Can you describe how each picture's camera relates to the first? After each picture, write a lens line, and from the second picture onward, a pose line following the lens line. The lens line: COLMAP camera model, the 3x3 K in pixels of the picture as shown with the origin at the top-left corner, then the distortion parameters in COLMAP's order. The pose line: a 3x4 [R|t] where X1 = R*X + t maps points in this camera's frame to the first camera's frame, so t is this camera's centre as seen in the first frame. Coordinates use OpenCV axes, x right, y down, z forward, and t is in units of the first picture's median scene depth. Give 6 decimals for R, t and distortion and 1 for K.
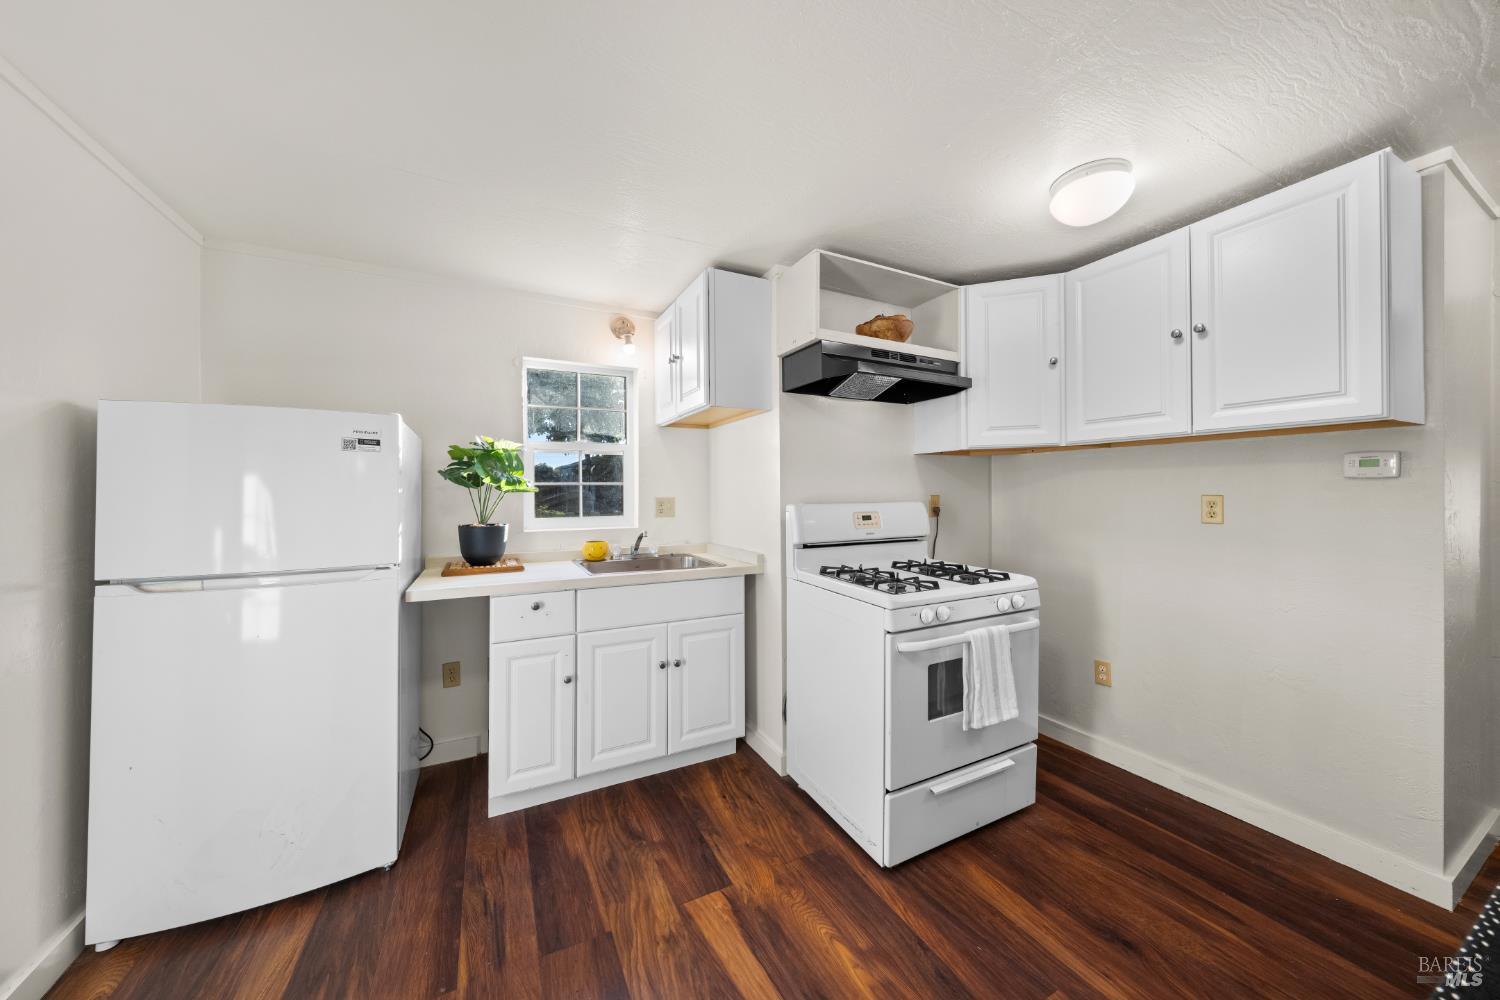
lens RADIAL K [[512.6, 0, 753.9], [0, 512.6, 490.9], [0, 0, 1]] dist [-0.000454, -0.000030]
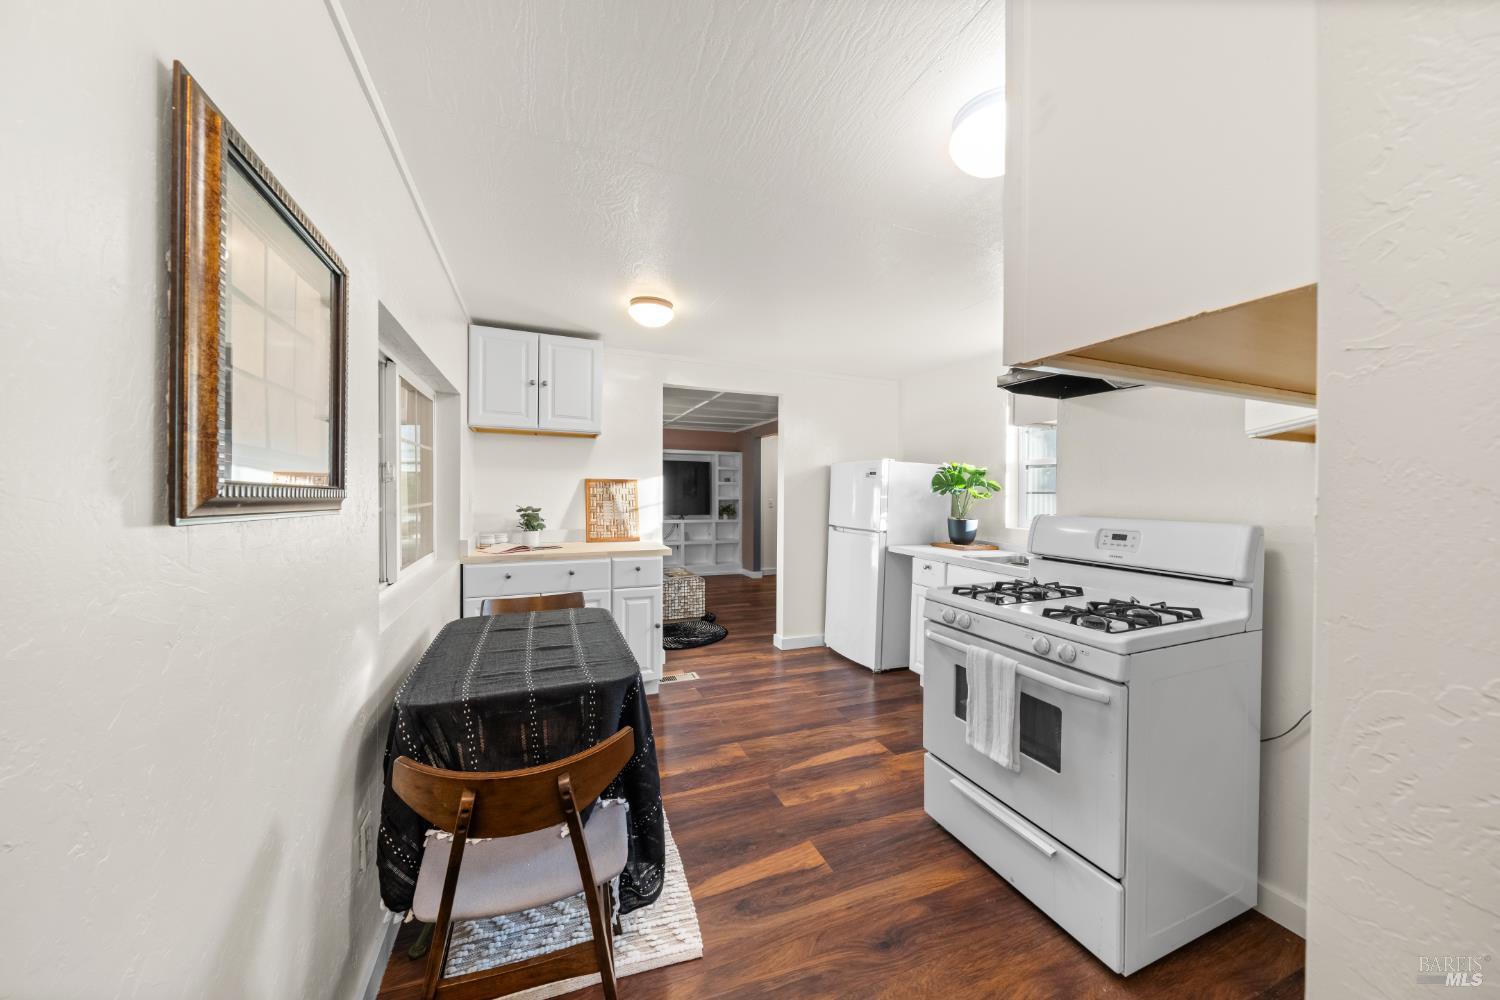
lens RADIAL K [[512.6, 0, 753.9], [0, 512.6, 490.9], [0, 0, 1]] dist [-0.000454, -0.000030]
pose [[-0.087336, 0.002064, -0.996177, 1.440897], [-0.009780, 0.999948, 0.002929, -0.023221], [0.996131, 0.009998, -0.087311, 0.662462]]
